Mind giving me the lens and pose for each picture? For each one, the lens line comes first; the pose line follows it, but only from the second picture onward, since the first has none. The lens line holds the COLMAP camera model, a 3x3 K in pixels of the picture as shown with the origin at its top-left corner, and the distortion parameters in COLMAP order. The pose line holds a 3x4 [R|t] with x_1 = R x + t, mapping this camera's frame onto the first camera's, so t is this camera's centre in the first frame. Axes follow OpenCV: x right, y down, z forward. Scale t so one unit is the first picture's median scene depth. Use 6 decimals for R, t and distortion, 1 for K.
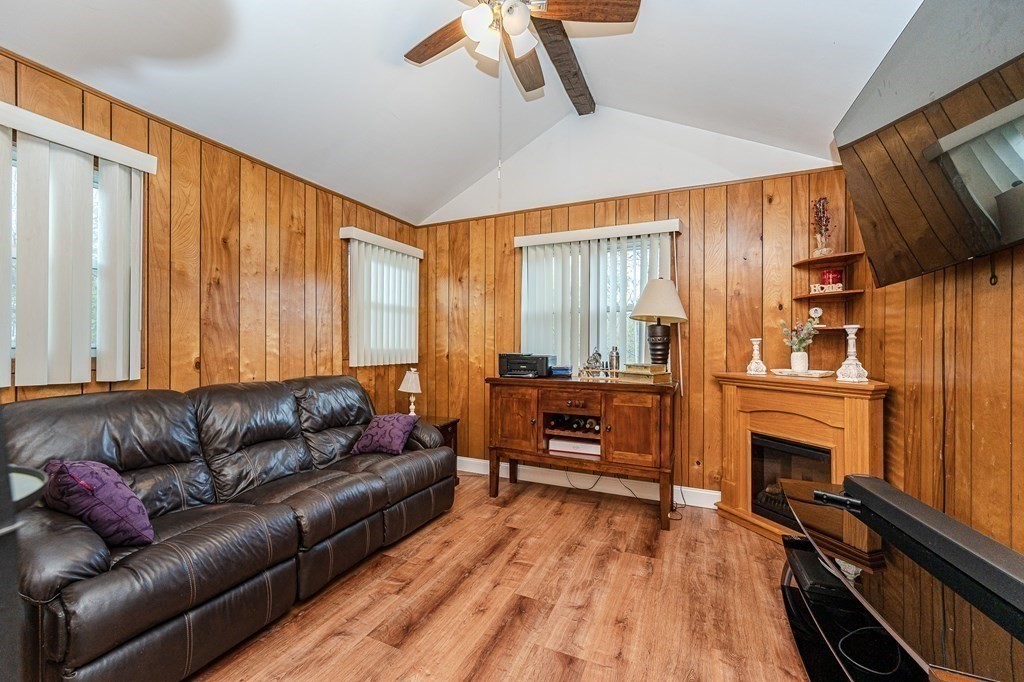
lens RADIAL K [[405.3, 0, 514.5], [0, 405.3, 345.7], [0, 0, 1]] dist [-0.019288, 0.007925]
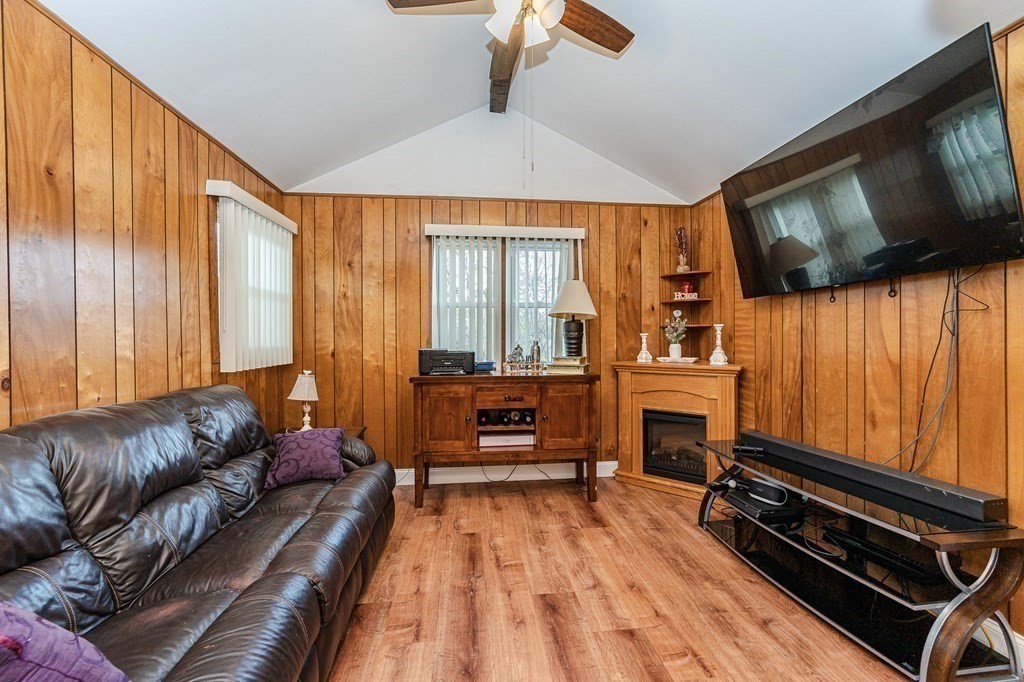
lens RADIAL K [[405.0, 0, 509.4], [0, 405.0, 338.9], [0, 0, 1]] dist [-0.014990, 0.005526]
pose [[0.862943, -0.008717, 0.505227, -0.360818], [0.007294, 0.999962, 0.004796, -0.009376], [-0.505249, -0.000453, 0.862973, 0.120986]]
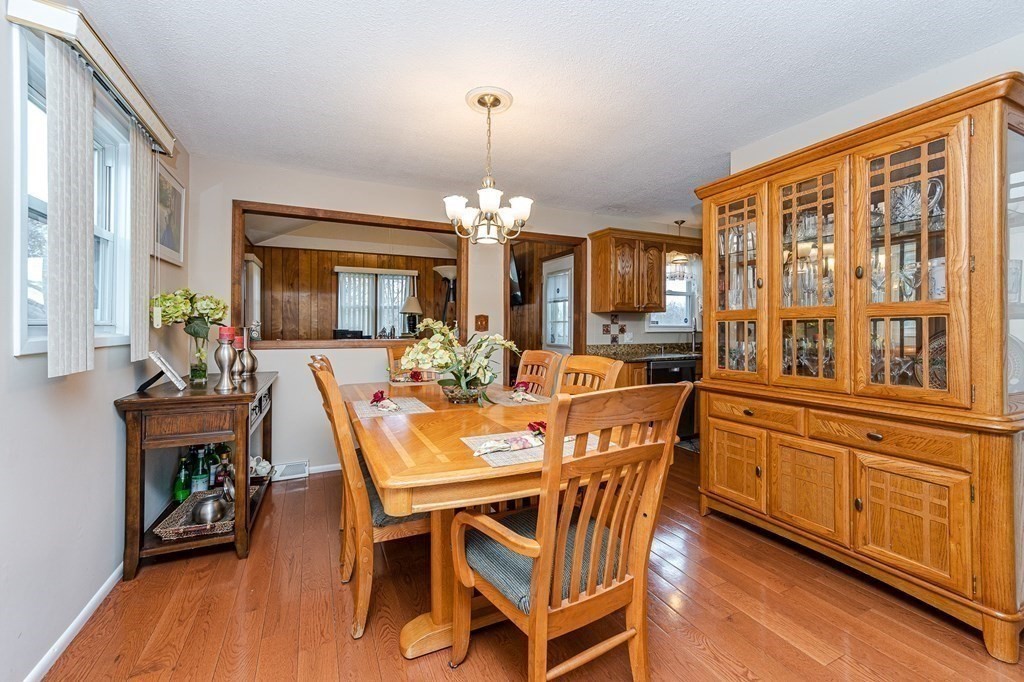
lens RADIAL K [[409.1, 0, 509.7], [0, 409.1, 325.8], [0, 0, 1]] dist [-0.010587, -0.000019]
pose [[0.645940, -0.005262, 0.763370, -1.072813], [0.004238, 0.999986, 0.003306, -0.001012], [-0.763377, 0.001100, 0.645953, -0.951593]]
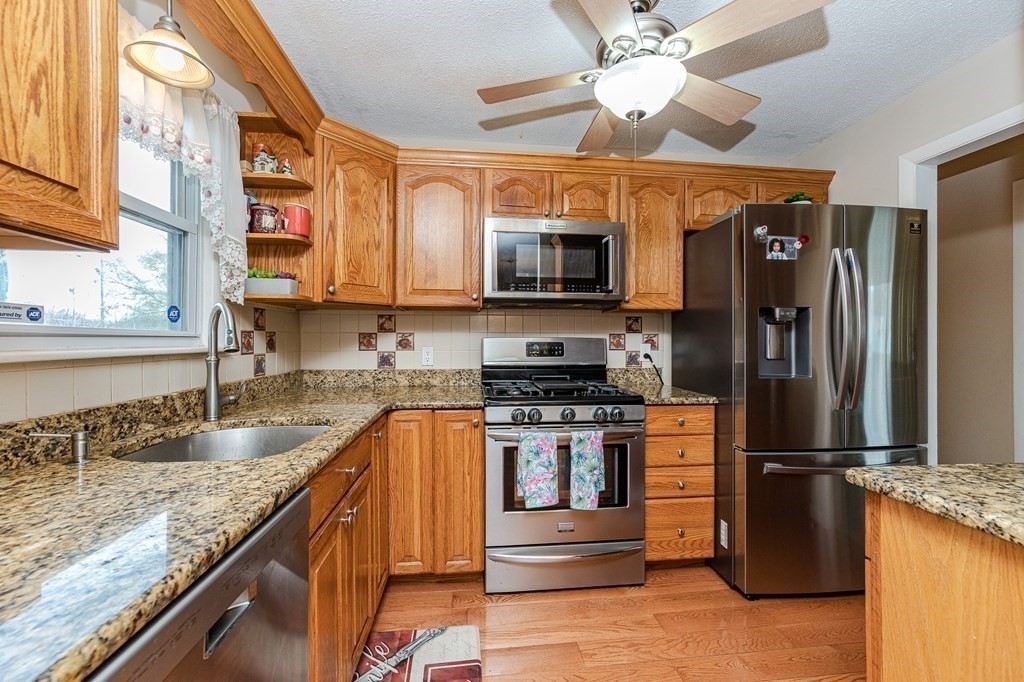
lens RADIAL K [[416.7, 0, 514.1], [0, 416.7, 339.1], [0, 0, 1]] dist [-0.012321, 0.006639]
pose [[-0.503099, -0.006454, 0.864204, 0.053084], [-0.003197, 0.999979, 0.005607, 0.012190], [-0.864223, 0.000058, -0.503110, -0.518715]]
